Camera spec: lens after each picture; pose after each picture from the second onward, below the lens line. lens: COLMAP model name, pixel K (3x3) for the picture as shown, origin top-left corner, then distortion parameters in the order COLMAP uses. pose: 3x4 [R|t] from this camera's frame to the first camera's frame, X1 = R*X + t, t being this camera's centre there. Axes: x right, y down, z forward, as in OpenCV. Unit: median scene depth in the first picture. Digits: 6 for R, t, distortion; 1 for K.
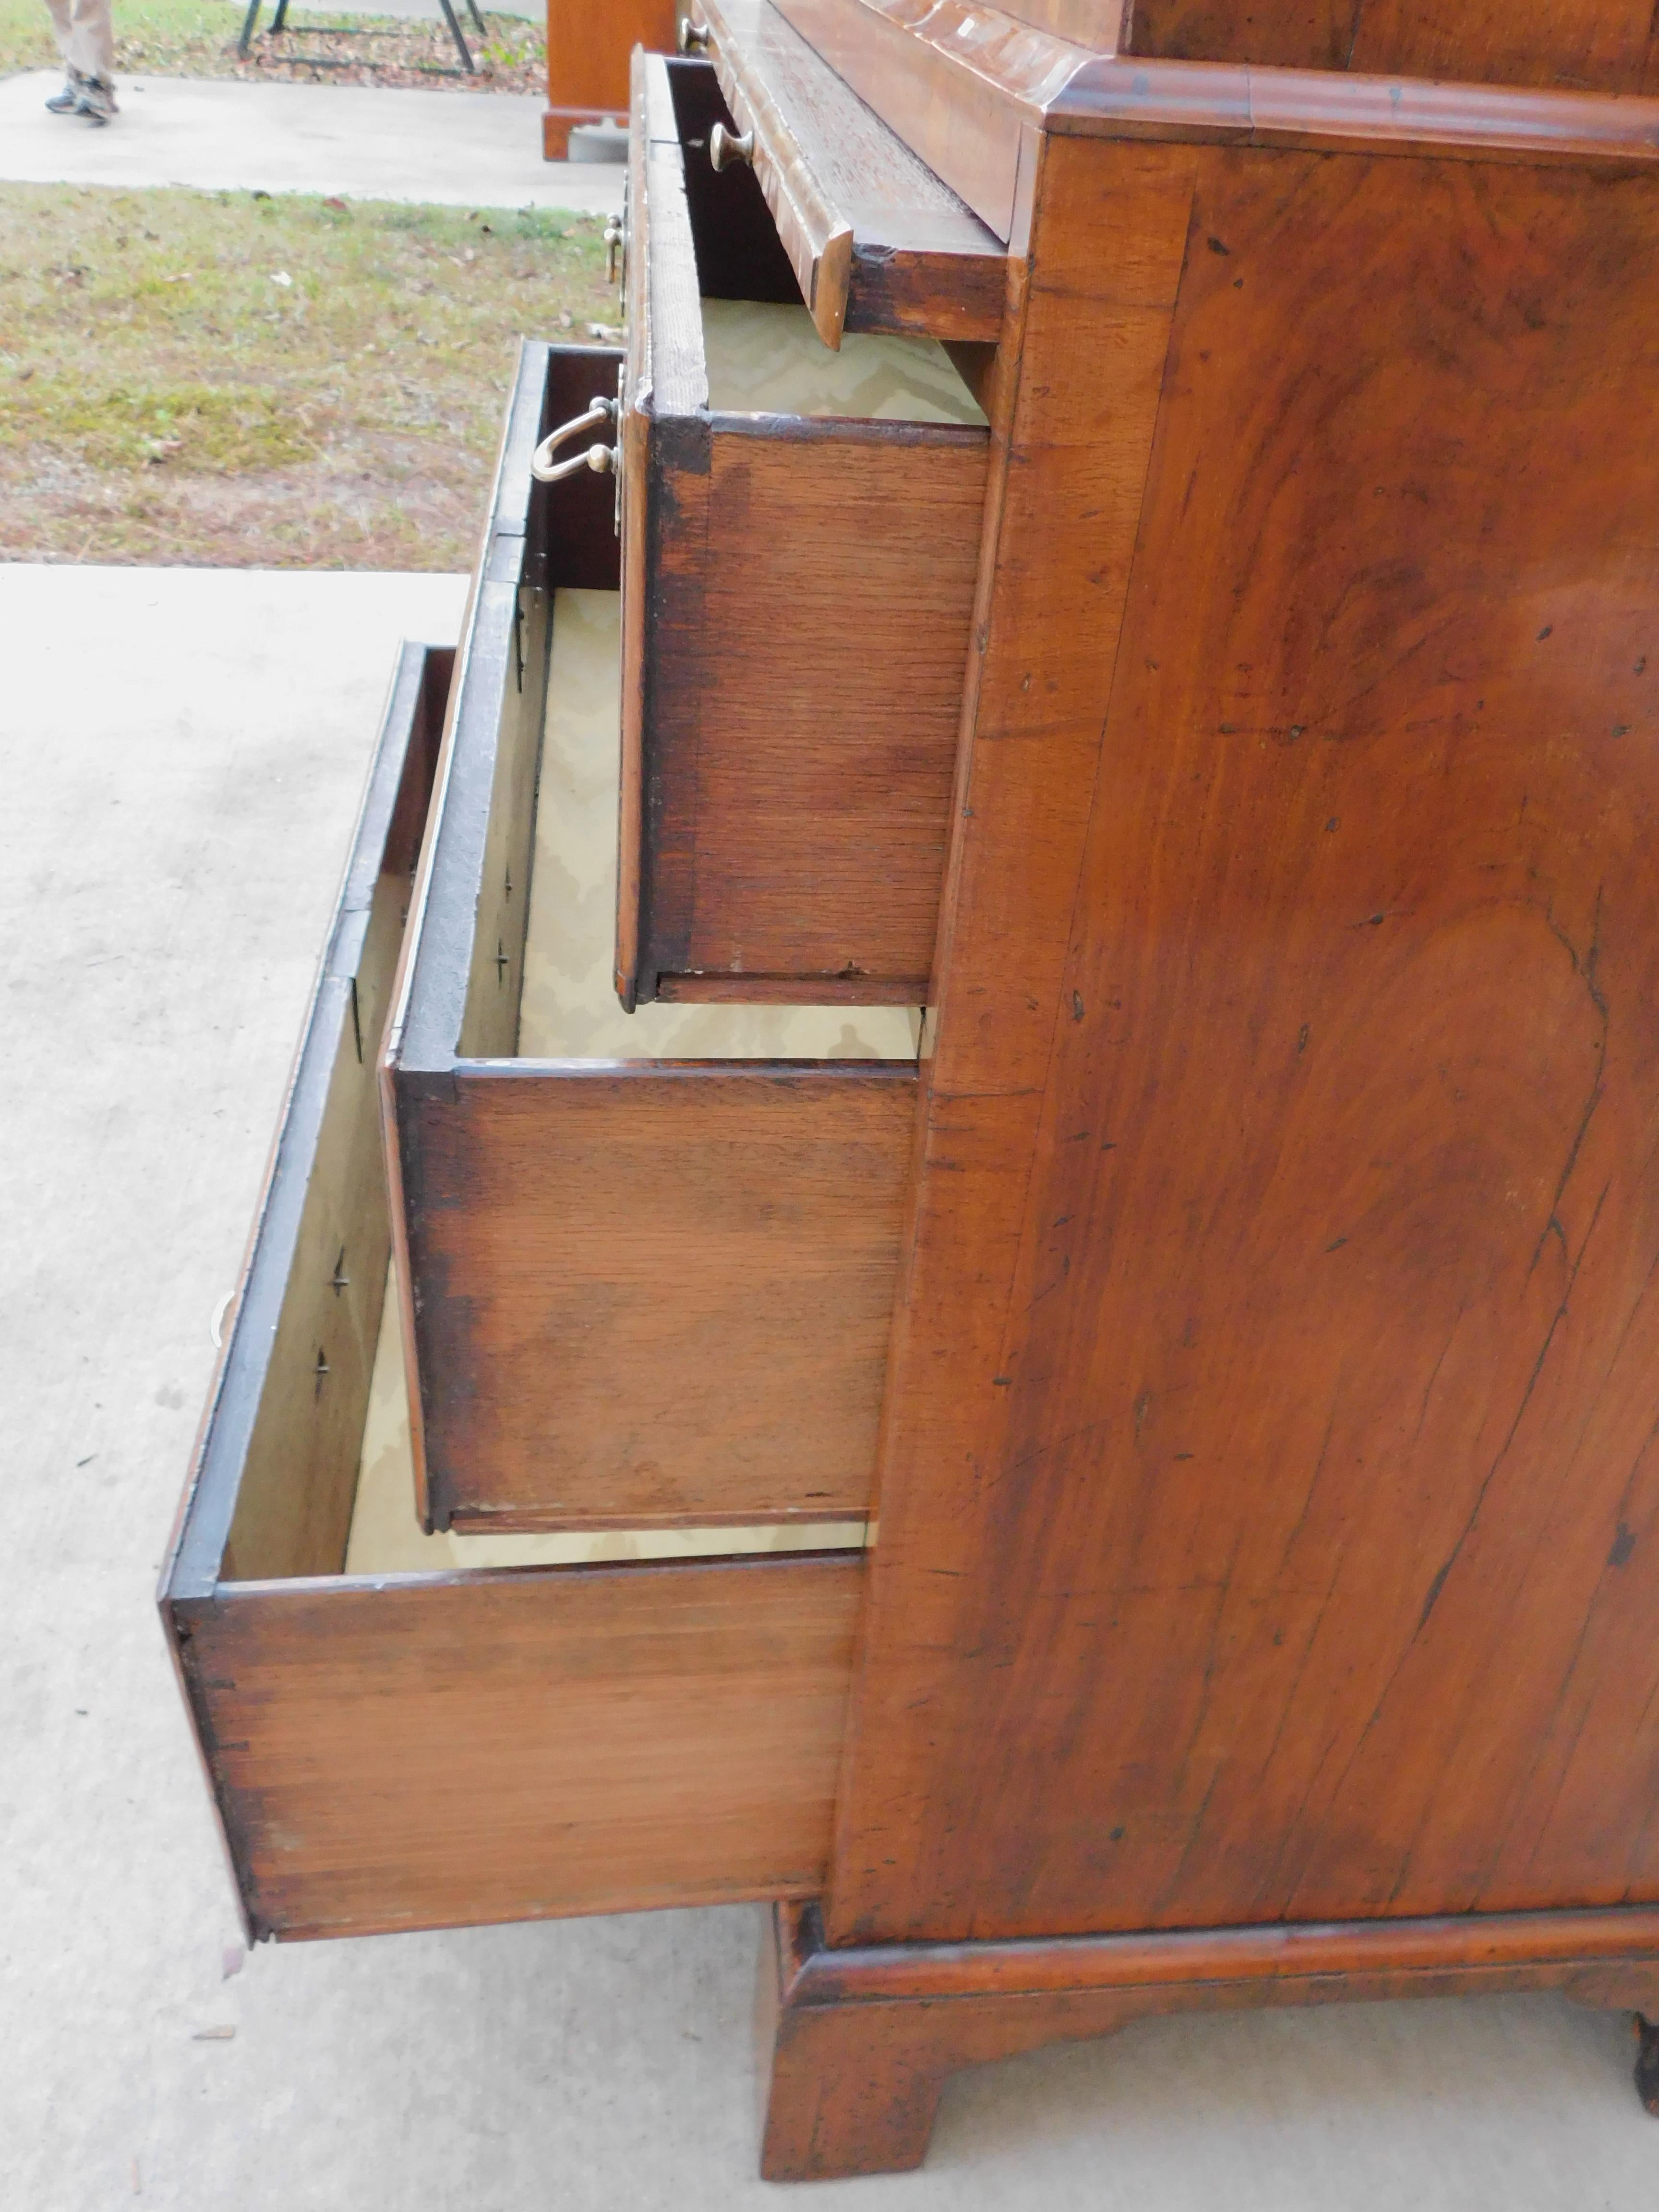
lens RADIAL K [[1839.7, 0, 829.5], [0, 1839.7, 1106.0], [0, 0, 1]] dist [-0.045665, 0.048823]
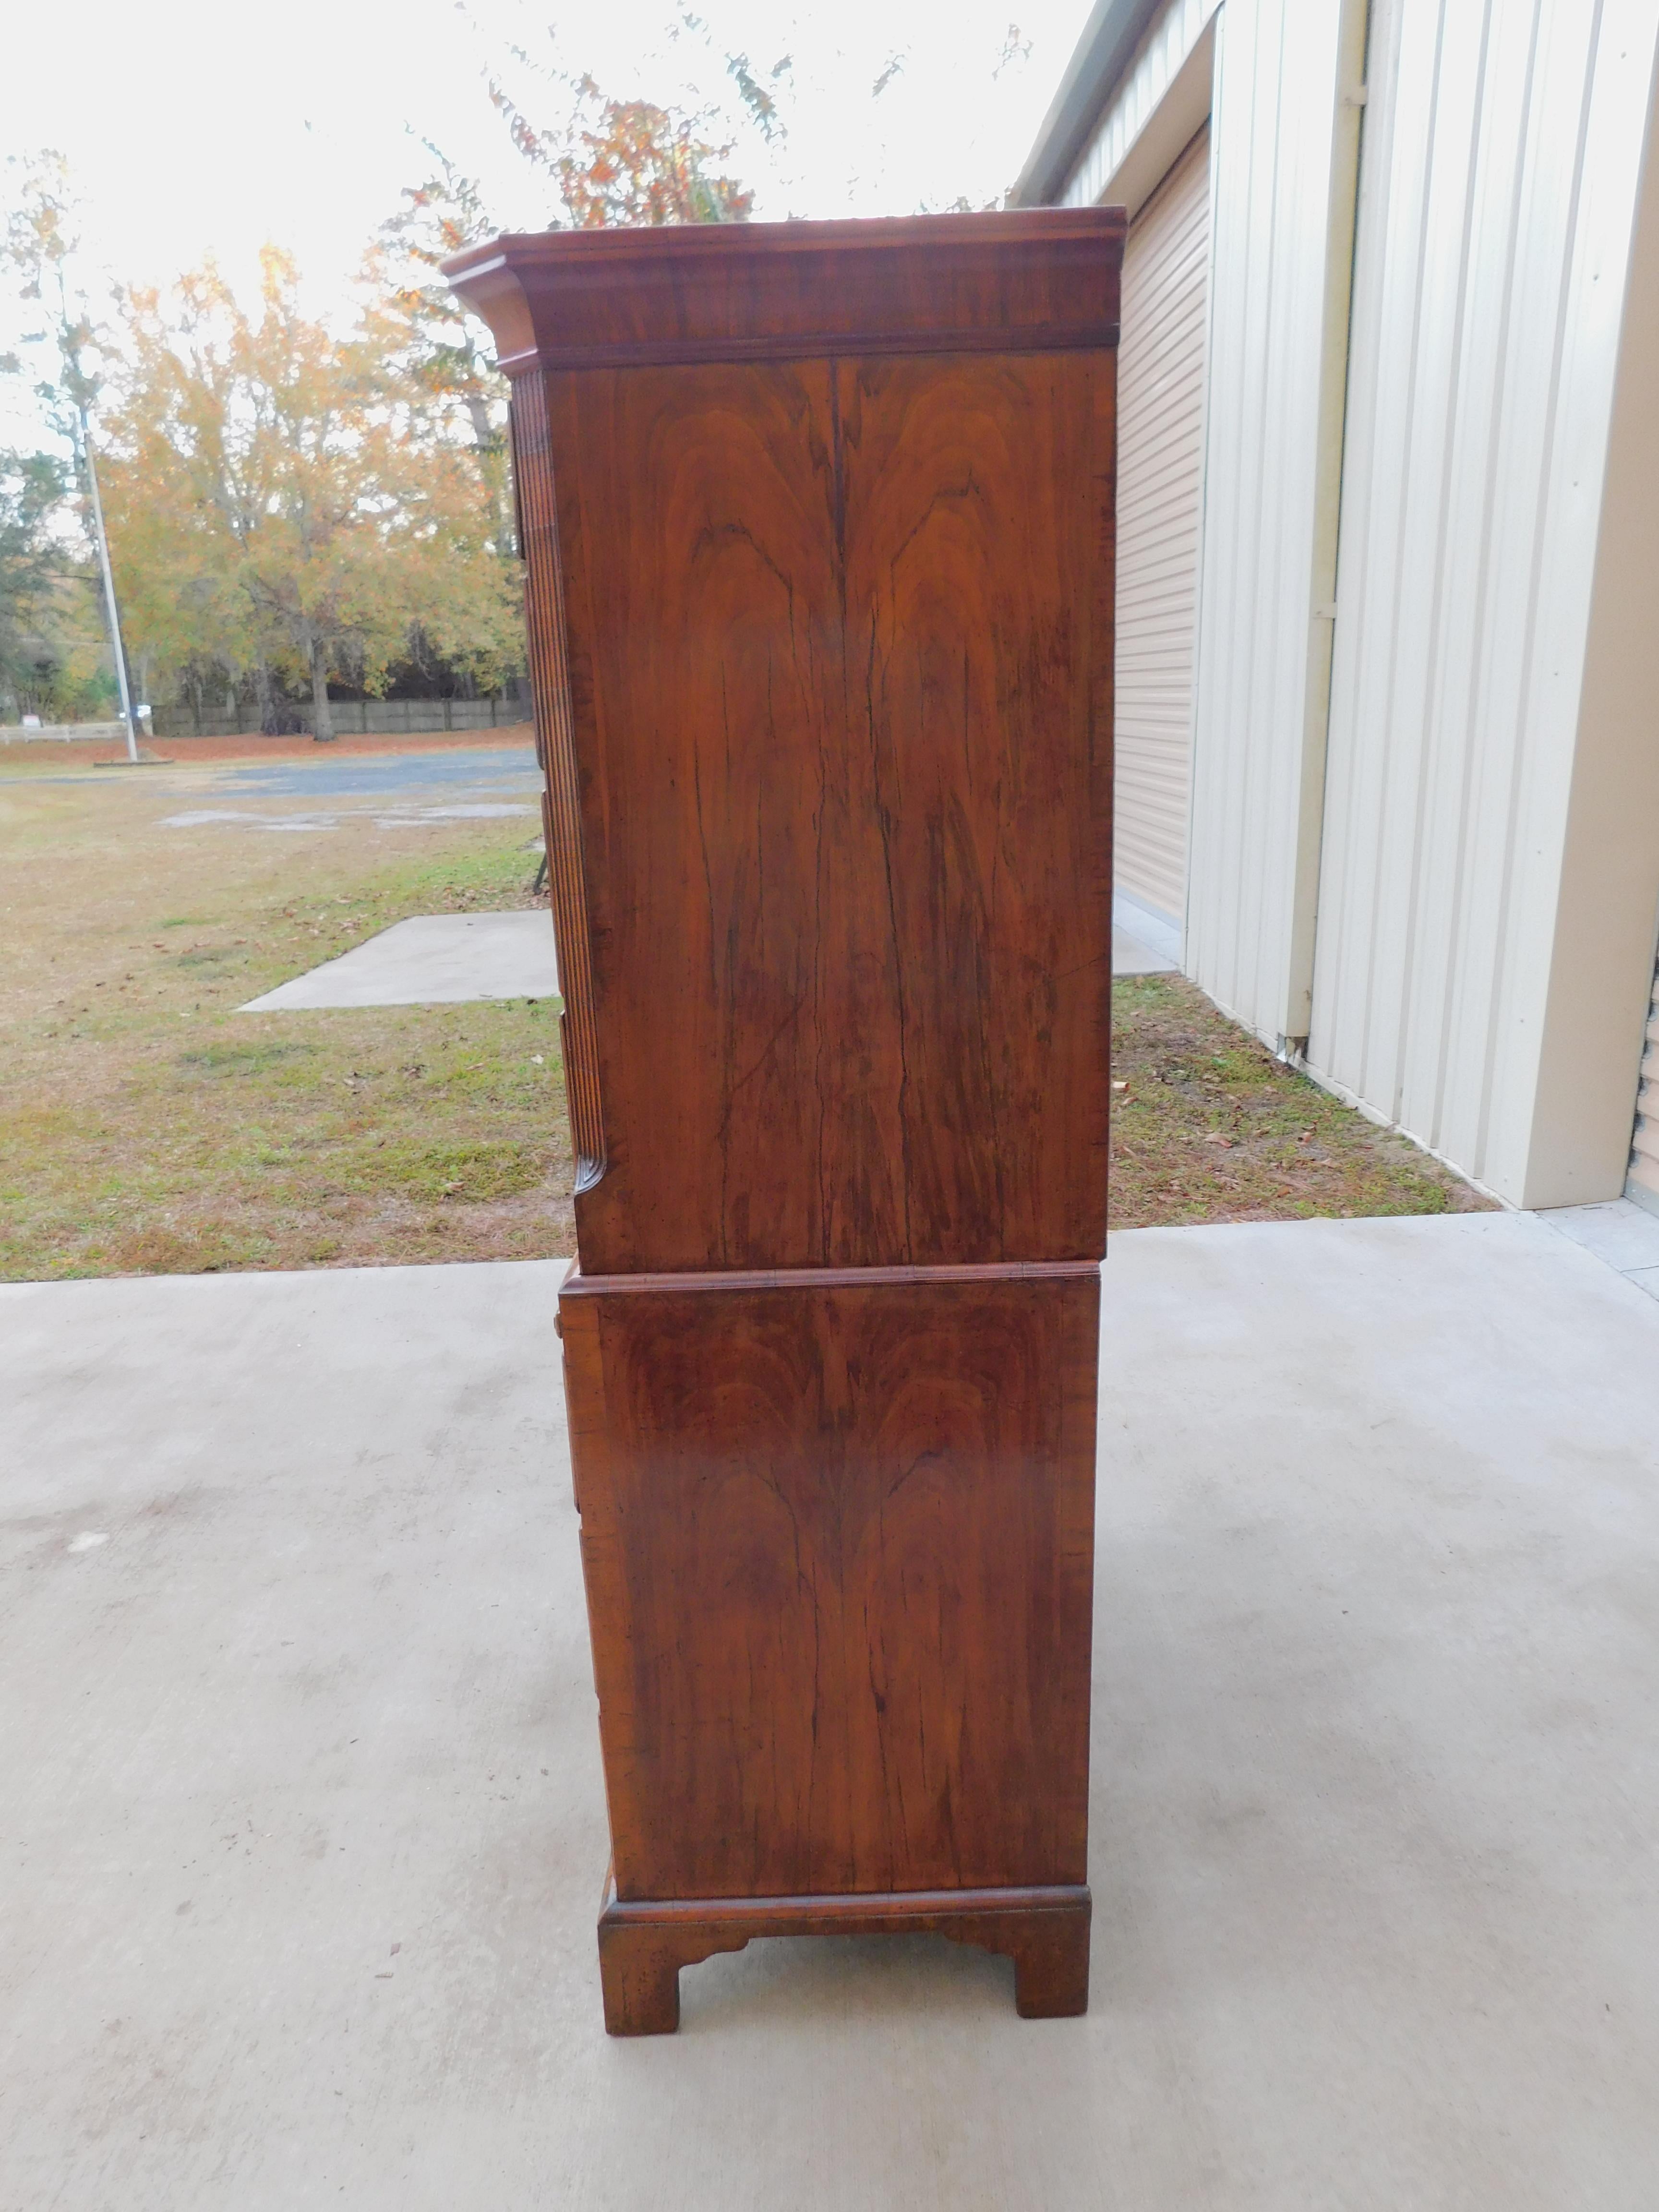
lens RADIAL K [[1451.3, 0, 829.6], [0, 1451.3, 1097.3], [0, 0, 1]] dist [-0.079058, 0.055359]
pose [[0.991880, -0.075481, -0.102360, 0.146394], [0.038301, 0.944756, -0.325530, 0.018780], [0.121276, 0.318966, 0.939975, -0.290804]]
